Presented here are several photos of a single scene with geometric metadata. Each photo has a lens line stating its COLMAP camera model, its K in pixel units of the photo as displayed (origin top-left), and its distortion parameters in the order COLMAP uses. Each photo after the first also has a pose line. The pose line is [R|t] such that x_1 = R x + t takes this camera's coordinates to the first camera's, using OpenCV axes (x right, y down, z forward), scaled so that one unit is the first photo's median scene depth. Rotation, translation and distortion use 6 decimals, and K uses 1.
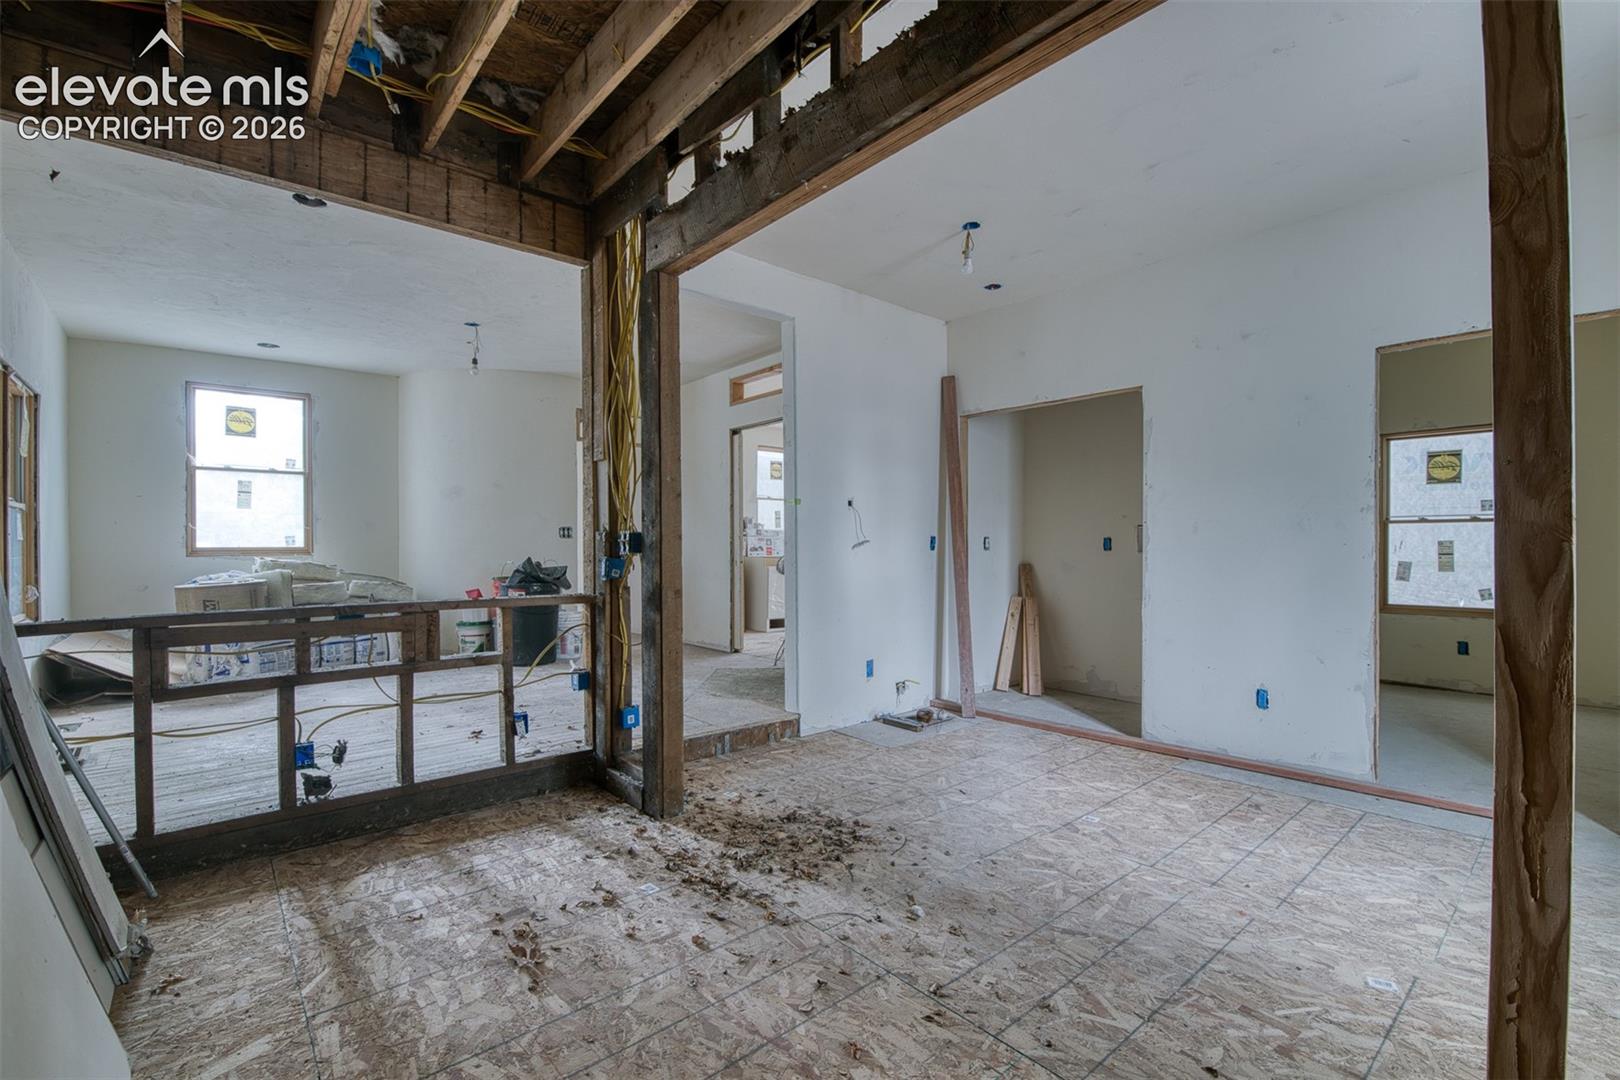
lens RADIAL K [[702.8, 0, 818.5], [0, 702.8, 548.0], [0, 0, 1]] dist [-0.005413, -0.007673]
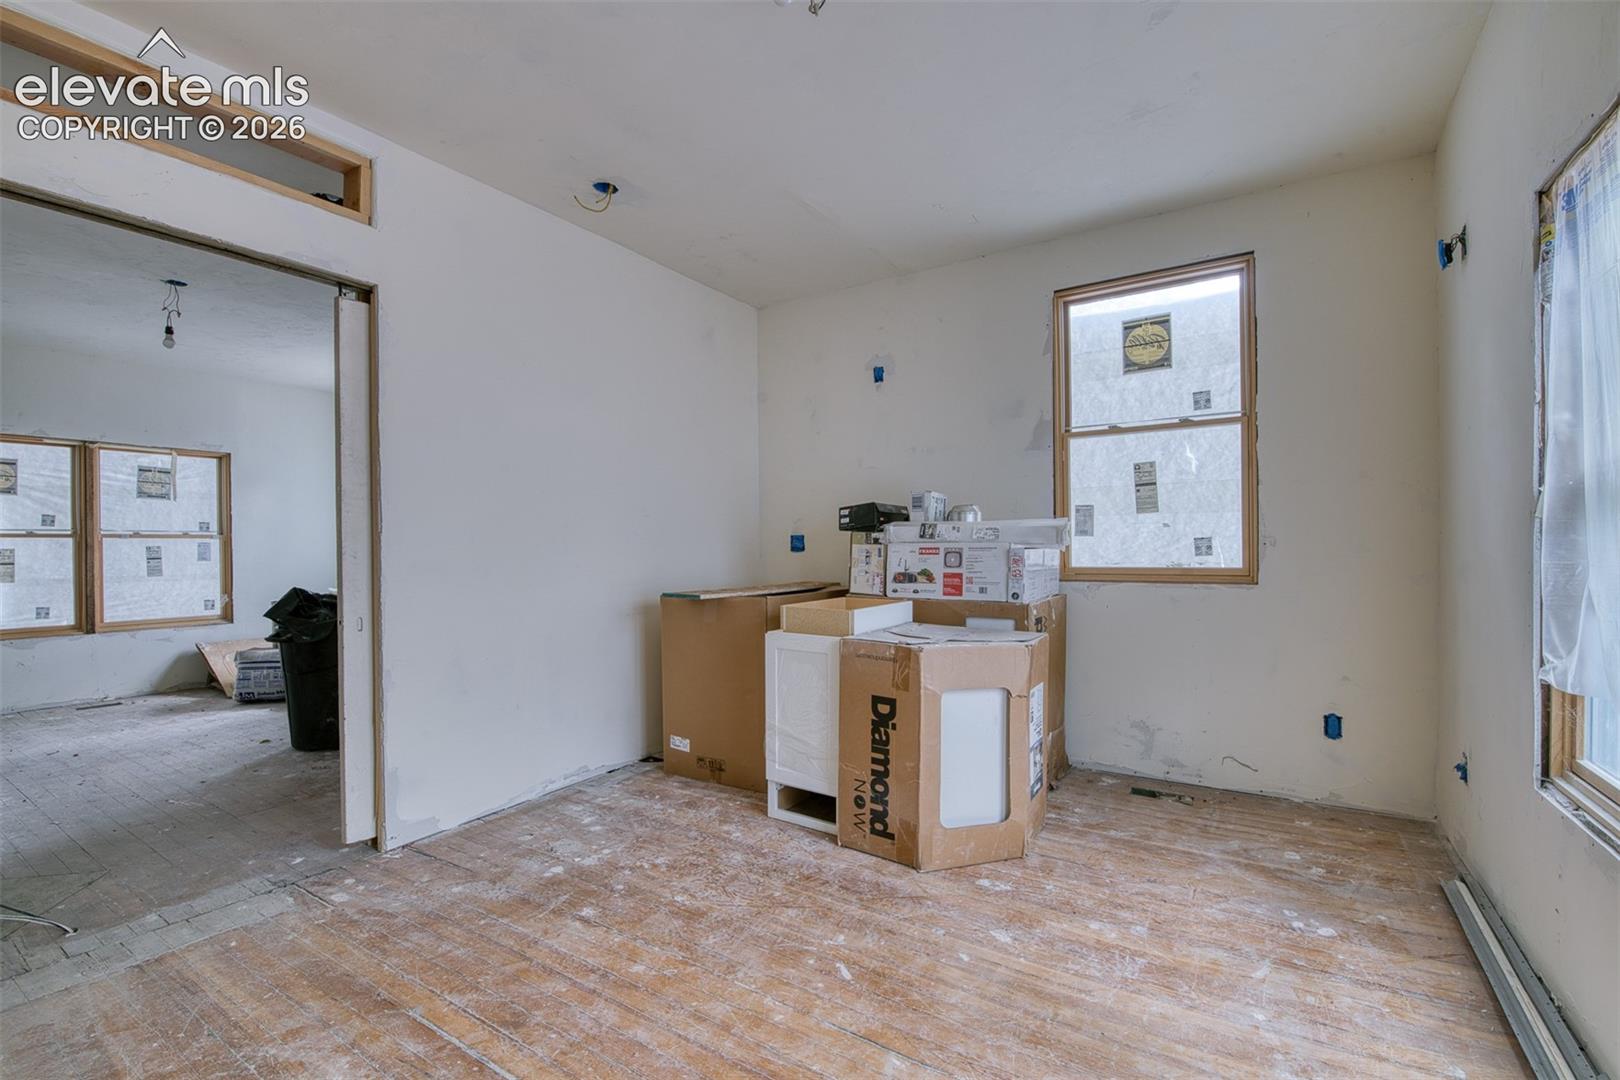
lens RADIAL K [[702.8, 0, 814.2], [0, 702.8, 549.4], [0, 0, 1]] dist [-0.005413, -0.007673]
pose [[0.283151, 0.002455, -0.959072, 0.414245], [0.008910, 0.999947, 0.005190, -0.025485], [0.959034, -0.010015, 0.283114, 1.398974]]
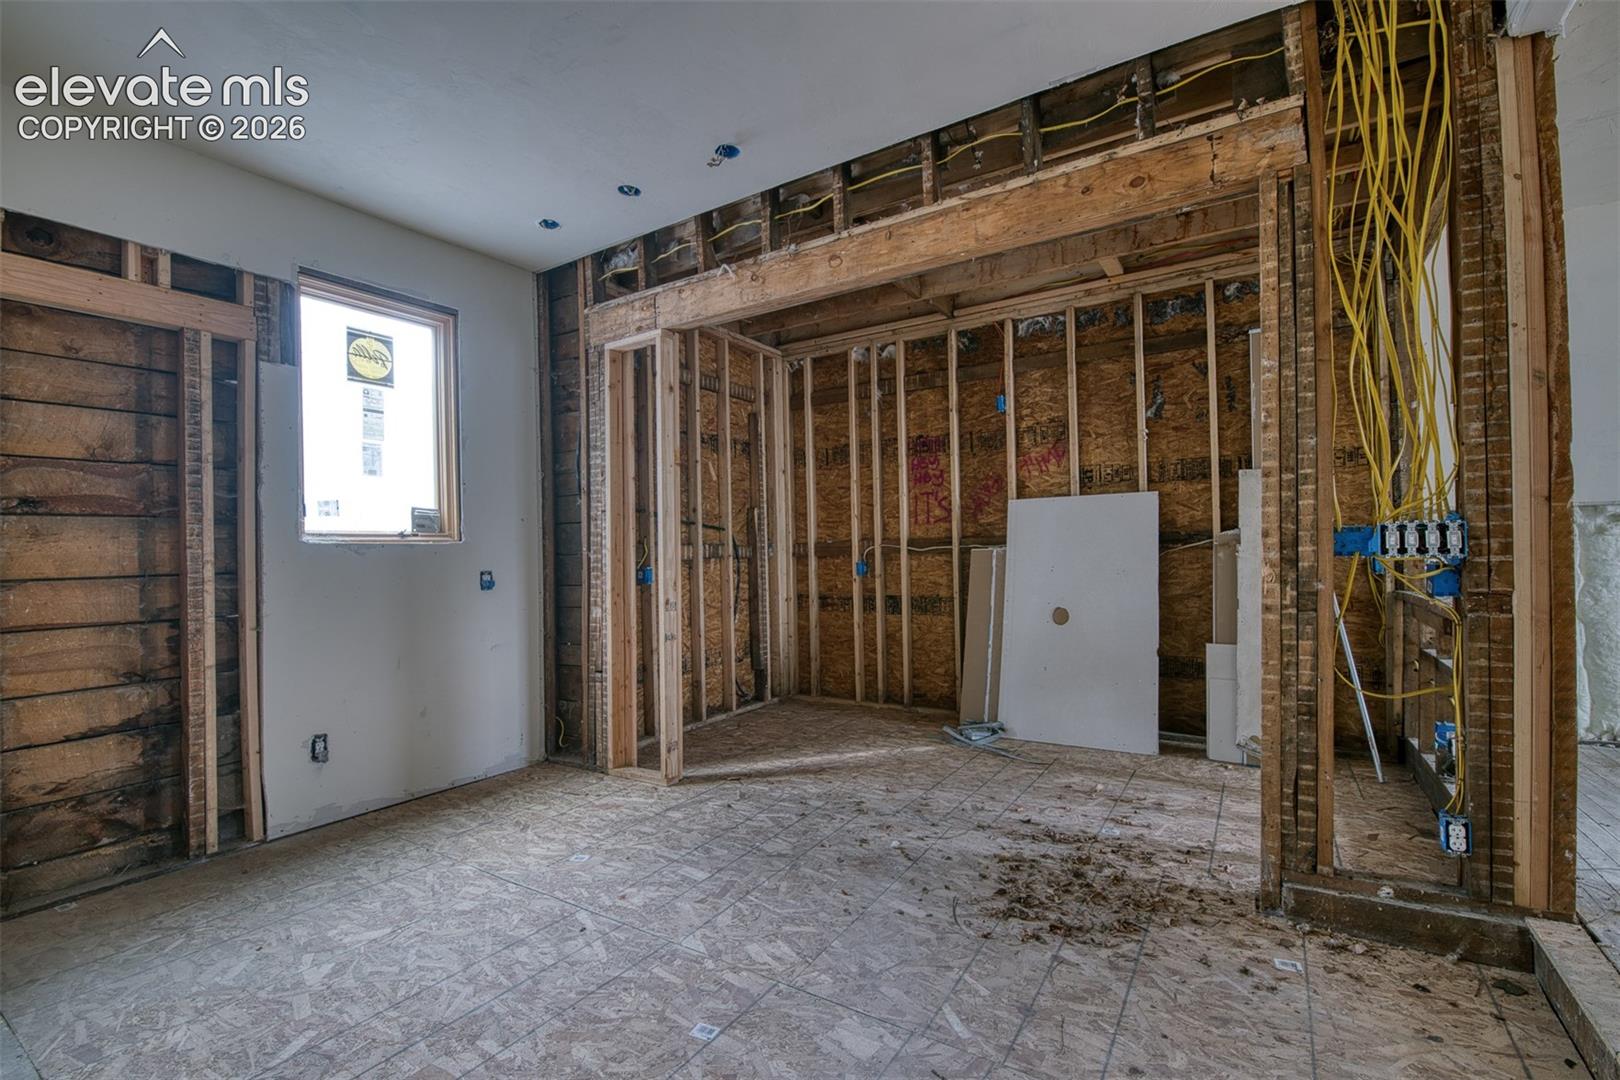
lens RADIAL K [[702.8, 0, 816.9], [0, 702.8, 553.0], [0, 0, 1]] dist [-0.005413, -0.007673]
pose [[-0.958082, 0.020328, -0.285773, 0.249286], [0.020045, 0.999791, 0.003917, -0.005158], [0.285793, -0.001975, -0.958289, 0.862518]]
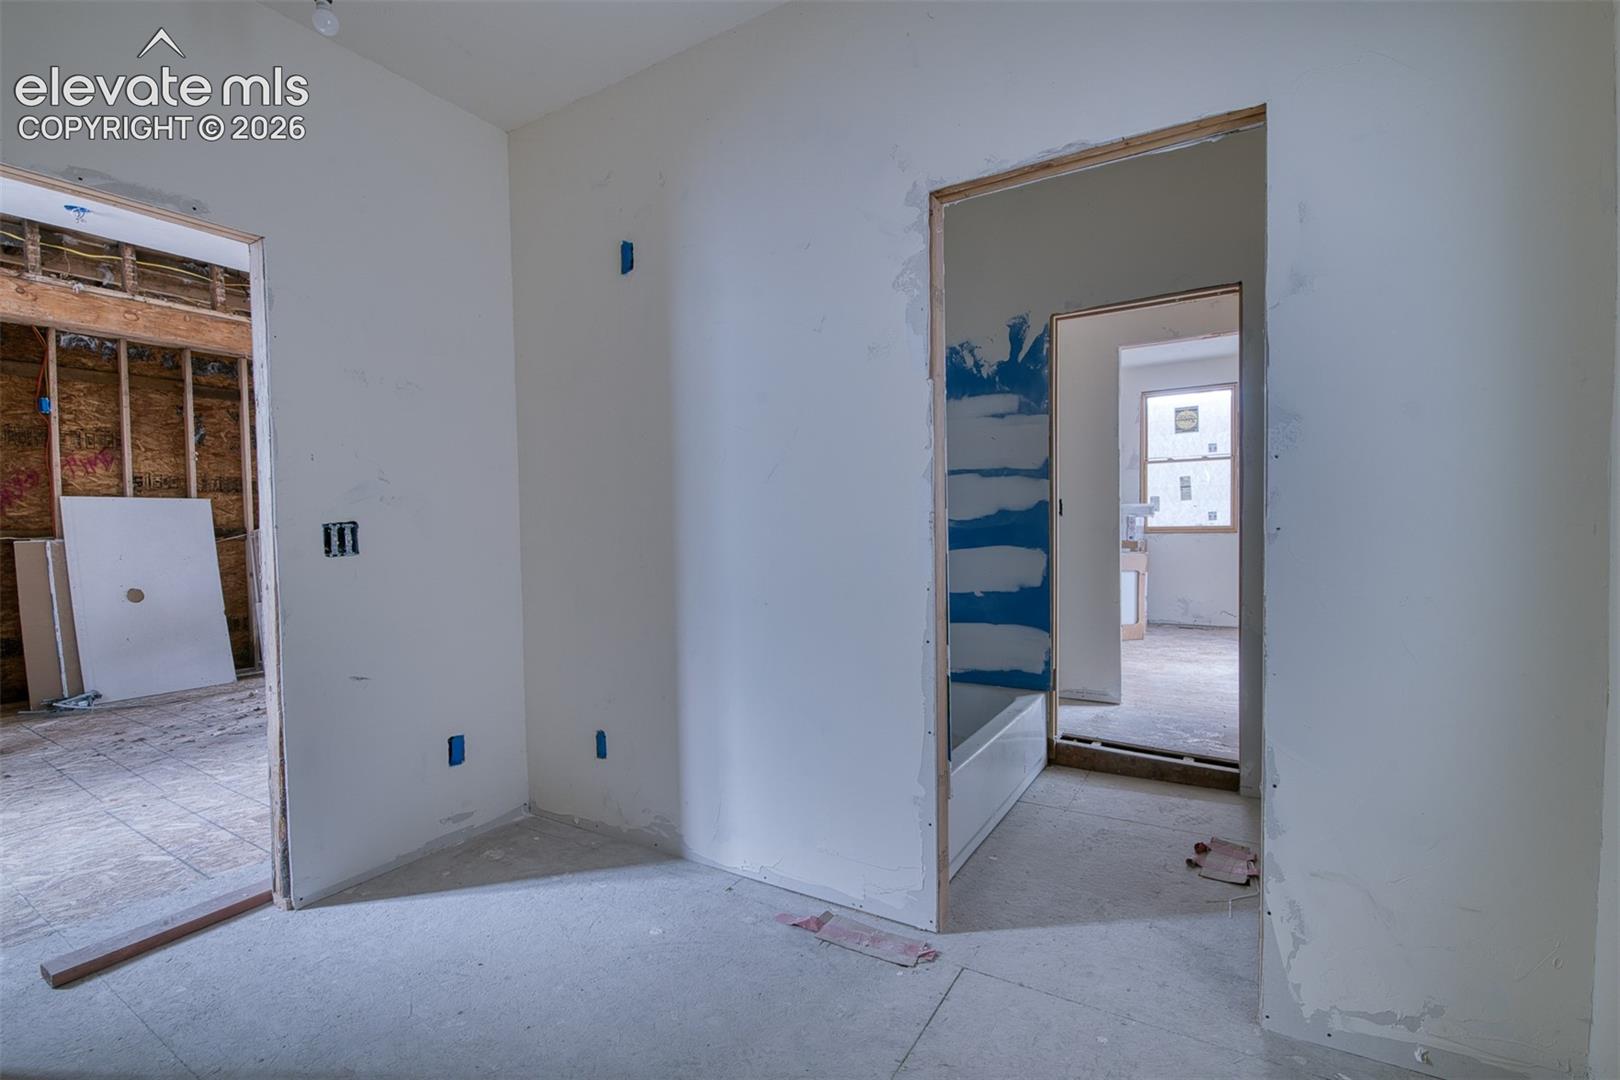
lens RADIAL K [[702.8, 0, 816.2], [0, 702.8, 550.4], [0, 0, 1]] dist [-0.005413, -0.007673]
pose [[0.300572, 0.024870, -0.953435, 0.958218], [0.011814, 0.999486, 0.029796, -0.005164], [0.953686, -0.020220, 0.300123, 0.789952]]
